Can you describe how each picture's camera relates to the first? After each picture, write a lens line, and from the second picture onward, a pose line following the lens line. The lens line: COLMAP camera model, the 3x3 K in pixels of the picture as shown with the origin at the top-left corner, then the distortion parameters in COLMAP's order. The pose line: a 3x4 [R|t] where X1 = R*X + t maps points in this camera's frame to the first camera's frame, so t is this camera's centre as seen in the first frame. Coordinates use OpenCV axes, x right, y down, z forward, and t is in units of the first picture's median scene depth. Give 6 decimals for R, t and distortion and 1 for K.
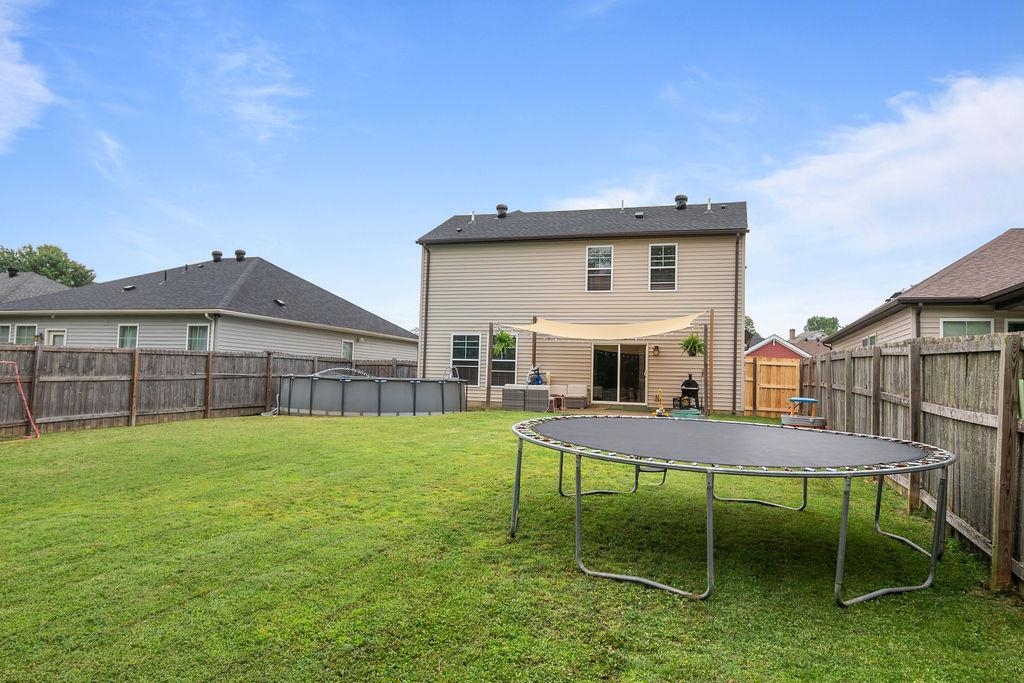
lens RADIAL K [[705.5, 0, 512.0], [0, 705.5, 341.5], [0, 0, 1]] dist [-0.002533, -0.000181]
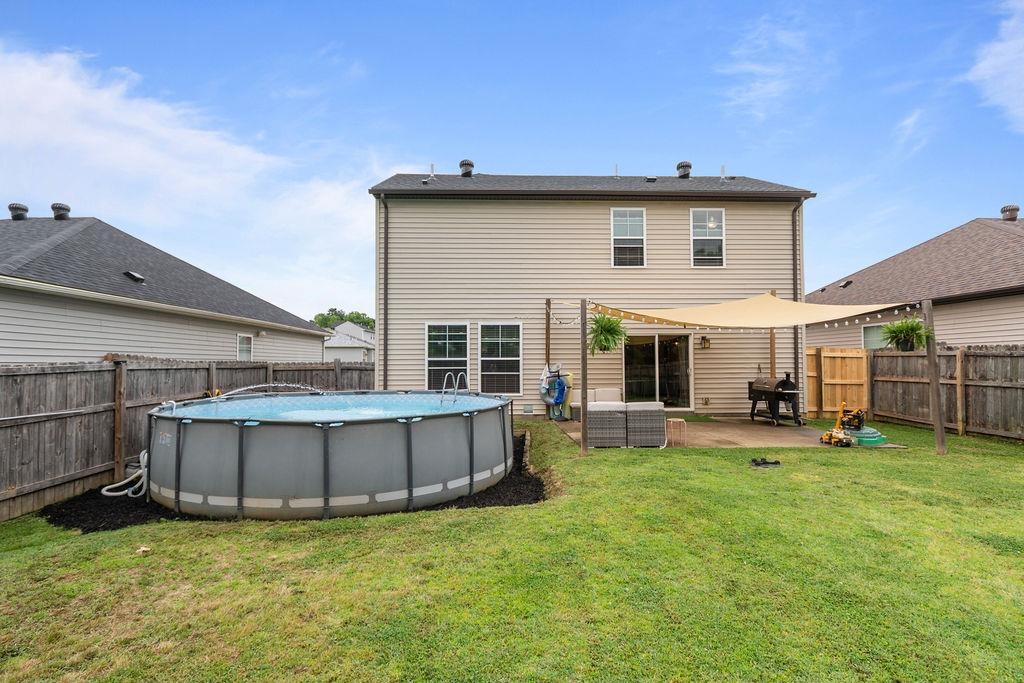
lens RADIAL K [[491.5, 0, 511.7], [0, 491.5, 347.1], [0, 0, 1]] dist [0.002685, 0.000044]
pose [[0.941593, -0.021924, 0.336038, -0.178076], [0.012122, 0.999438, 0.031239, -0.001256], [-0.336535, -0.025341, 0.941330, 0.518725]]
